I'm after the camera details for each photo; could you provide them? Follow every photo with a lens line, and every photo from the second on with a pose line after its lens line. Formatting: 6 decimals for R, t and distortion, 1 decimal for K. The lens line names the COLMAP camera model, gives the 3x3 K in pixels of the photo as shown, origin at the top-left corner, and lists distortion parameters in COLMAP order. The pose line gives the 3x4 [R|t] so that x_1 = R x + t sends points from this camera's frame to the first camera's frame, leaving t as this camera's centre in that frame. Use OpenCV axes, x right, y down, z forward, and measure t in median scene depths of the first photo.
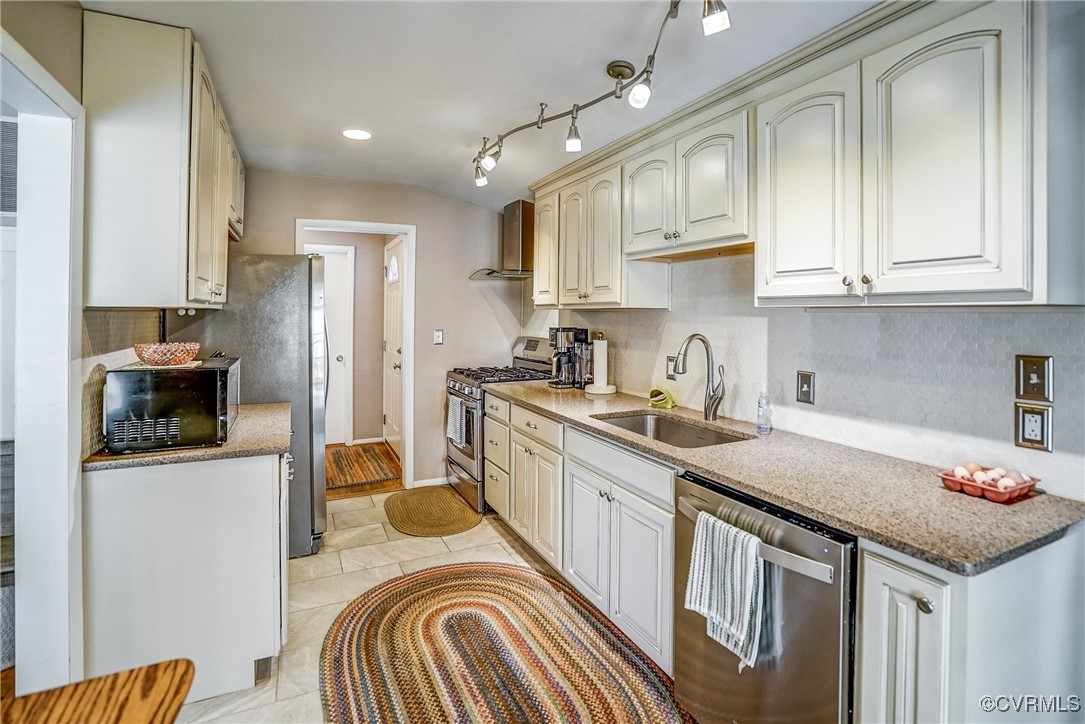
lens RADIAL K [[521.4, 0, 541.5], [0, 521.4, 312.8], [0, 0, 1]] dist [-0.051254, 0.012032]
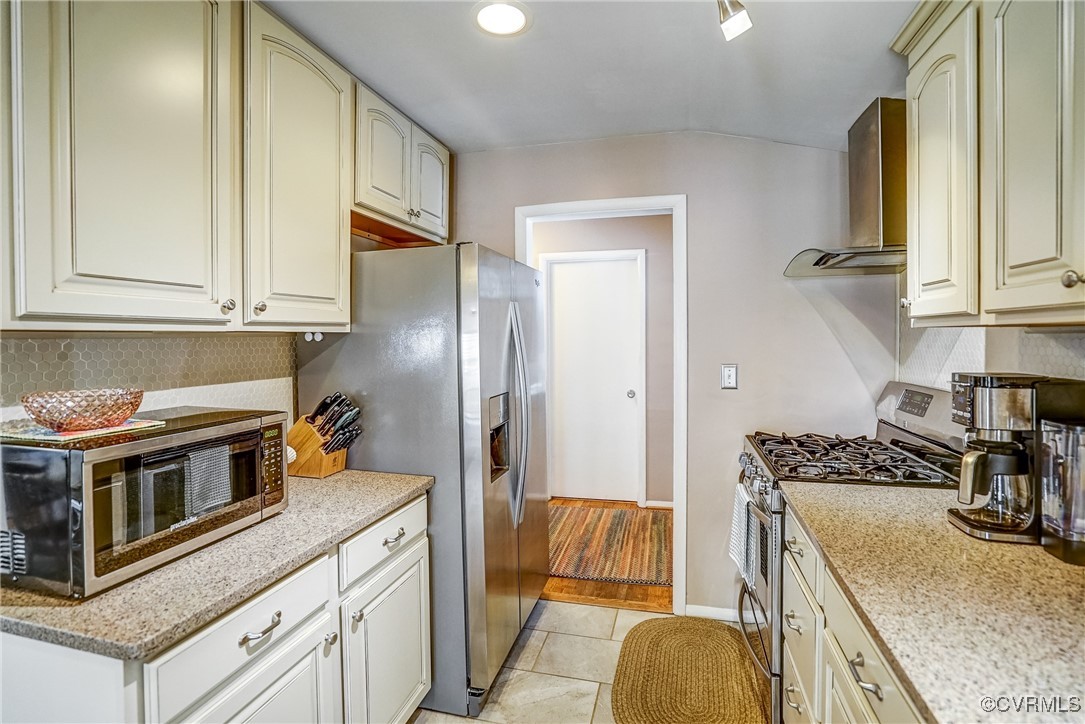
lens RADIAL K [[521.4, 0, 533.7], [0, 521.4, 335.7], [0, 0, 1]] dist [-0.051254, 0.012032]
pose [[0.759496, -0.003952, -0.650500, 0.022822], [0.004484, 0.999990, -0.000839, -0.001080], [0.650496, -0.002280, 0.759506, 0.495116]]
